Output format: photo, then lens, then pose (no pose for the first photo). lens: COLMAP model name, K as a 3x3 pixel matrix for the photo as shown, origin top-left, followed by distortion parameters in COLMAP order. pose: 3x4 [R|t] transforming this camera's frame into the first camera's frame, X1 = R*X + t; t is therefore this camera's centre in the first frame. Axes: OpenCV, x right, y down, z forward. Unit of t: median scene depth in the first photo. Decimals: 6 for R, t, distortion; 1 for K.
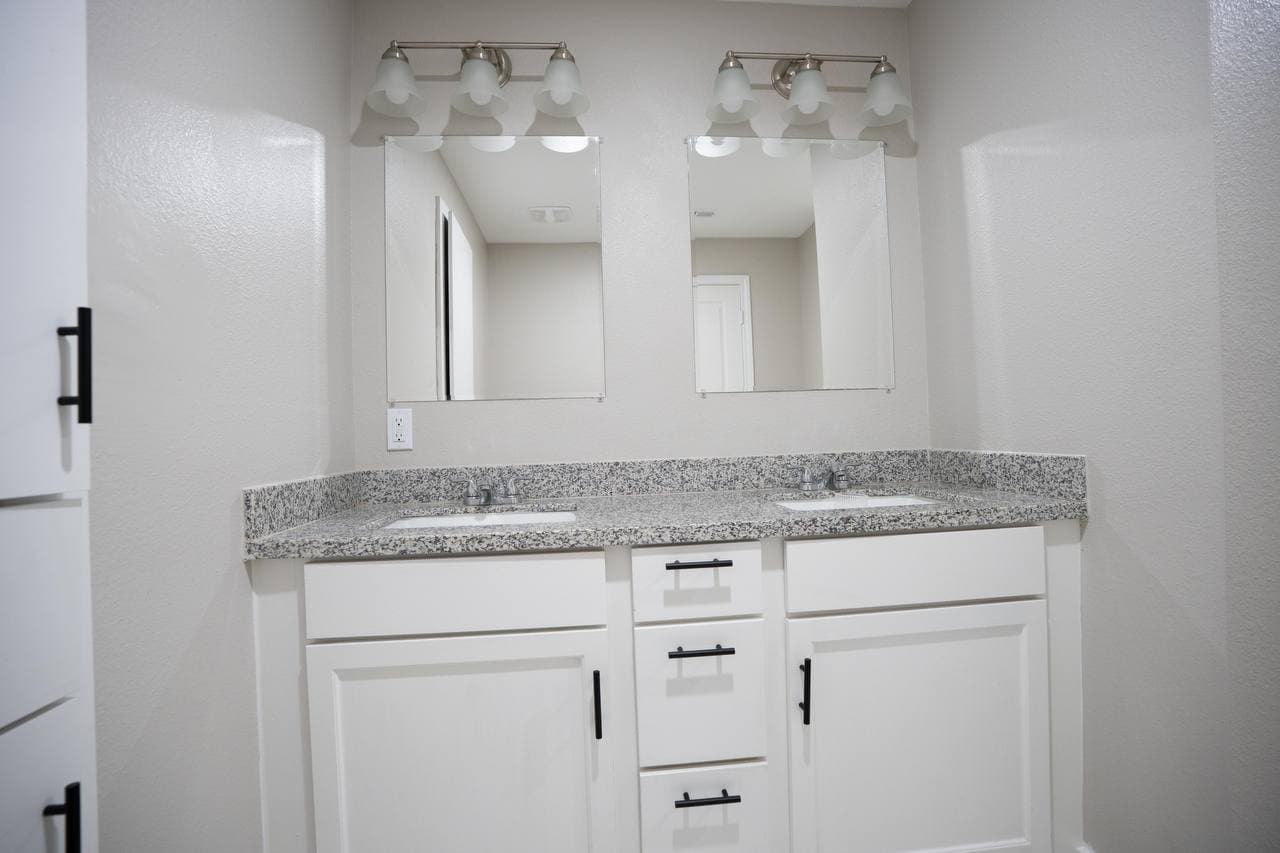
lens RADIAL K [[589.1, 0, 637.0], [0, 589.1, 428.7], [0, 0, 1]] dist [-0.068793, 0.023885]
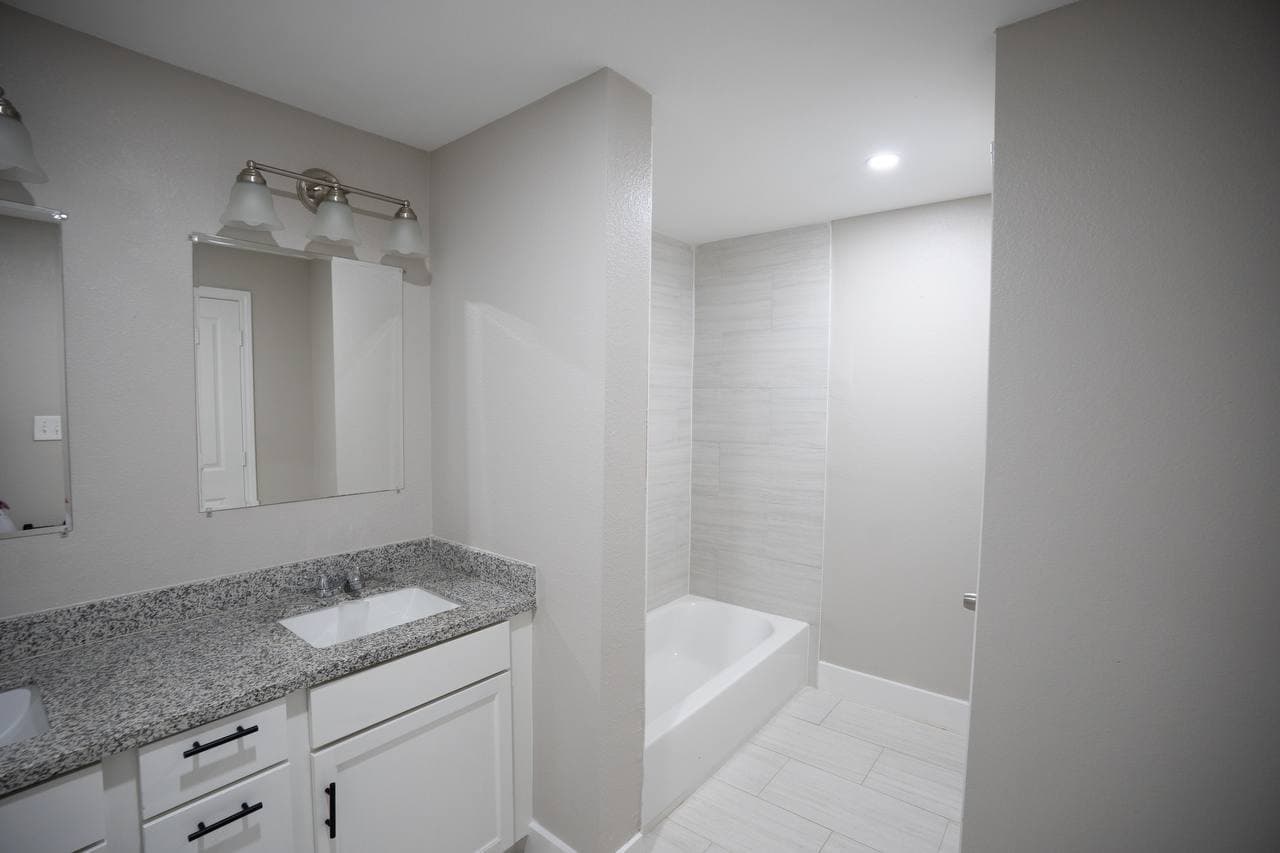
lens RADIAL K [[589.1, 0, 637.0], [0, 589.1, 428.7], [0, 0, 1]] dist [-0.068793, 0.023885]
pose [[0.697061, -0.002289, 0.717008, -0.070678], [-0.037757, 0.998490, 0.039894, -0.277322], [-0.716017, -0.054880, 0.695923, -0.145313]]
